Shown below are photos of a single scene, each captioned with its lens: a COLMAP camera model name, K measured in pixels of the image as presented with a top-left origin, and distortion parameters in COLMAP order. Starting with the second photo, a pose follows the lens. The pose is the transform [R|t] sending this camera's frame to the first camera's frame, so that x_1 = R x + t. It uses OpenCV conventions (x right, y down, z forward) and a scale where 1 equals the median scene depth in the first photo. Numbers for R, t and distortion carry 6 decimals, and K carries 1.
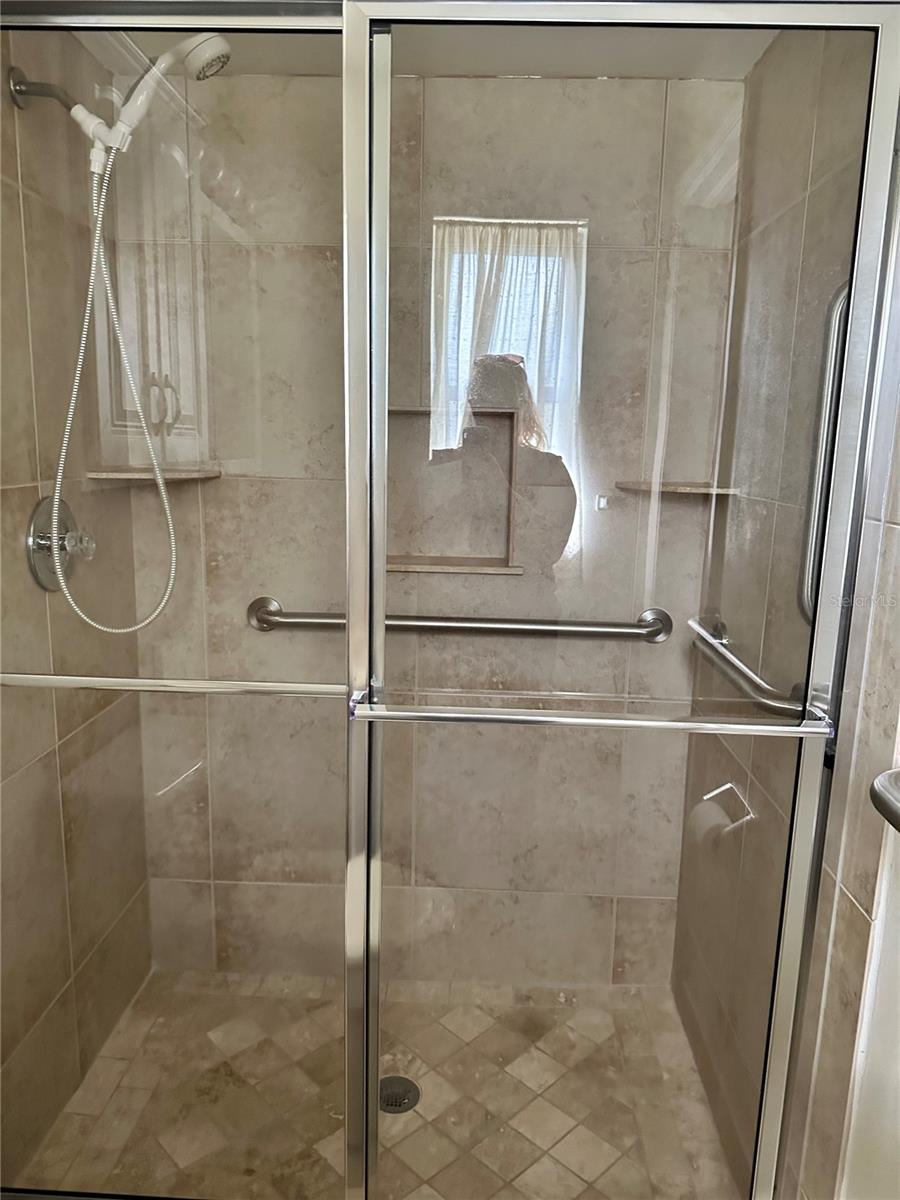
lens RADIAL K [[837.6, 0, 429.0], [0, 837.6, 604.3], [0, 0, 1]] dist [0.080532, -0.106405]
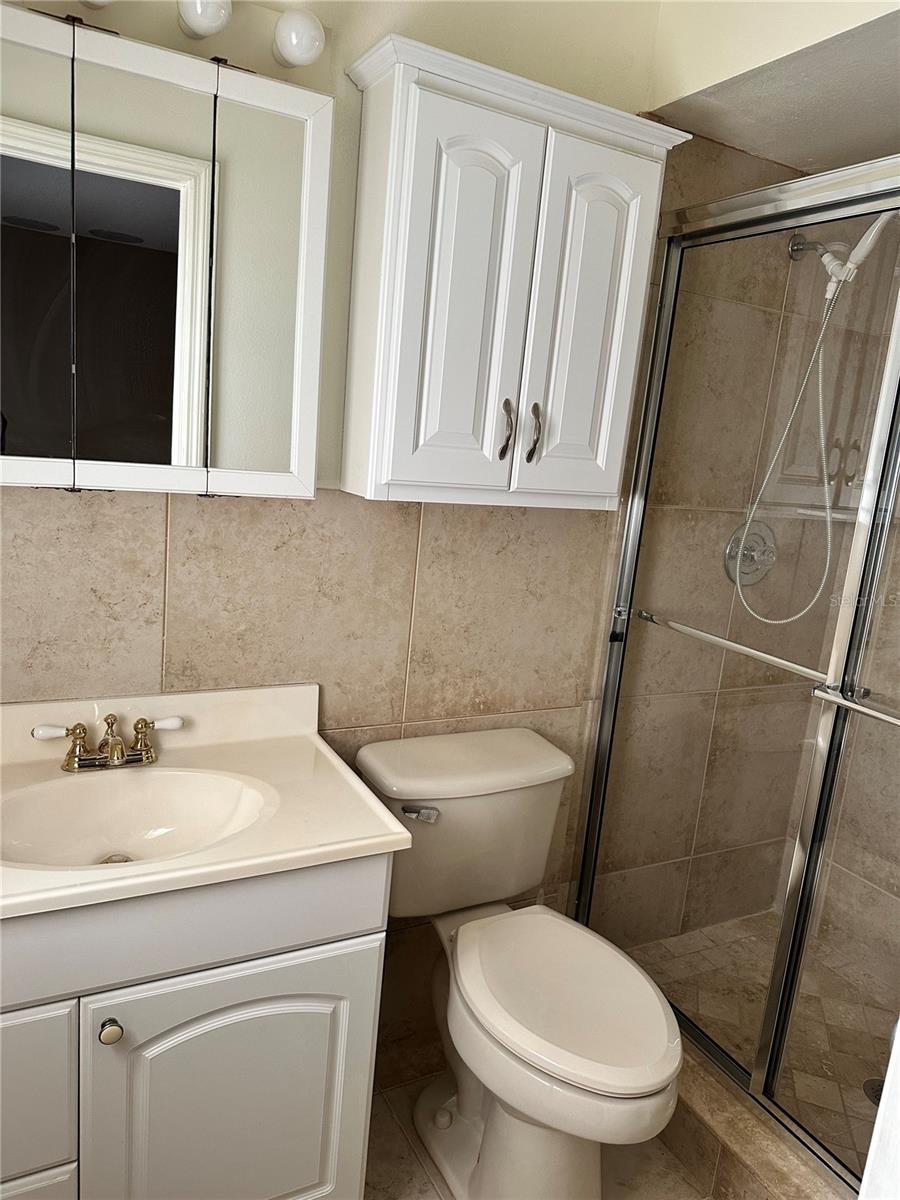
lens RADIAL K [[837.6, 0, 467.9], [0, 837.6, 591.6], [0, 0, 1]] dist [0.080532, -0.106405]
pose [[0.527350, 0.186846, -0.828849, 0.434714], [-0.247069, 0.967088, 0.060813, 0.018946], [0.812932, 0.172713, 0.556157, -0.145687]]
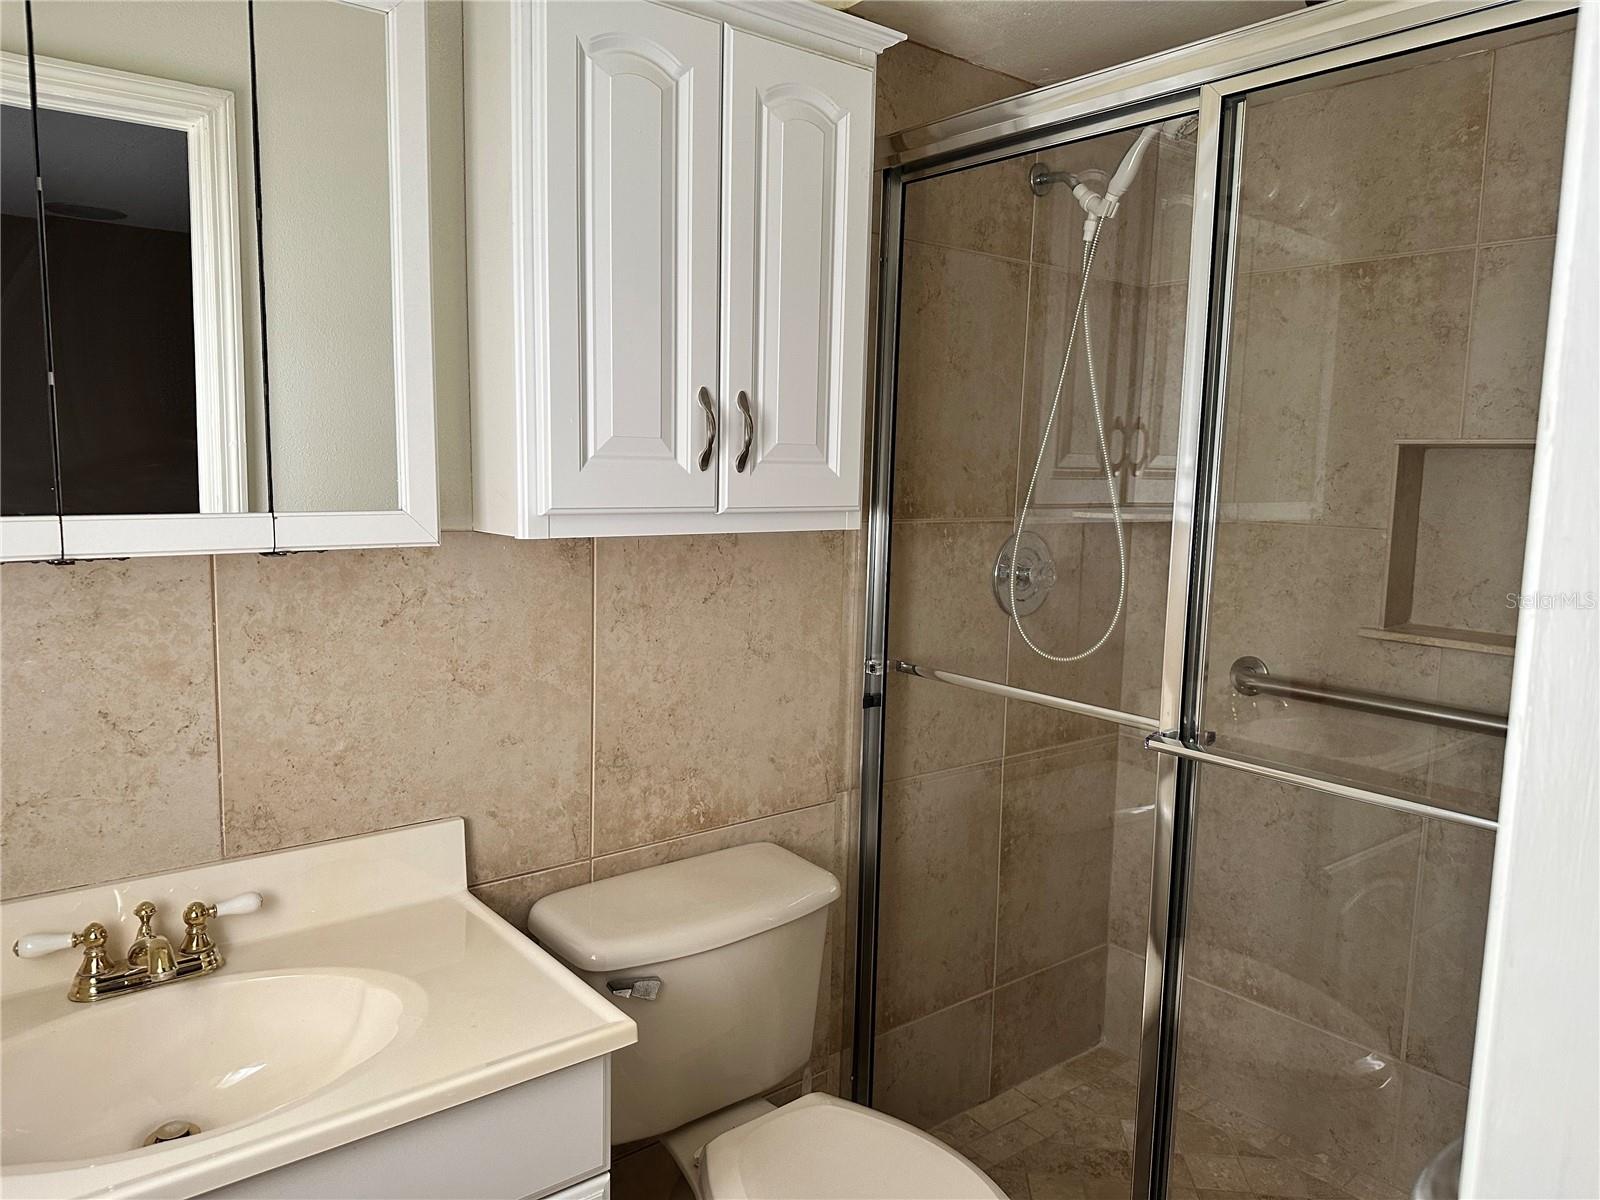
lens RADIAL K [[1116.8, 0, 802.4], [0, 1116.8, 588.6], [0, 0, 1]] dist [0.080532, -0.106405]
pose [[0.665258, 0.079047, -0.742417, 0.383325], [-0.153572, 0.987604, -0.032458, 0.033597], [0.730649, 0.135608, 0.669151, -0.149984]]
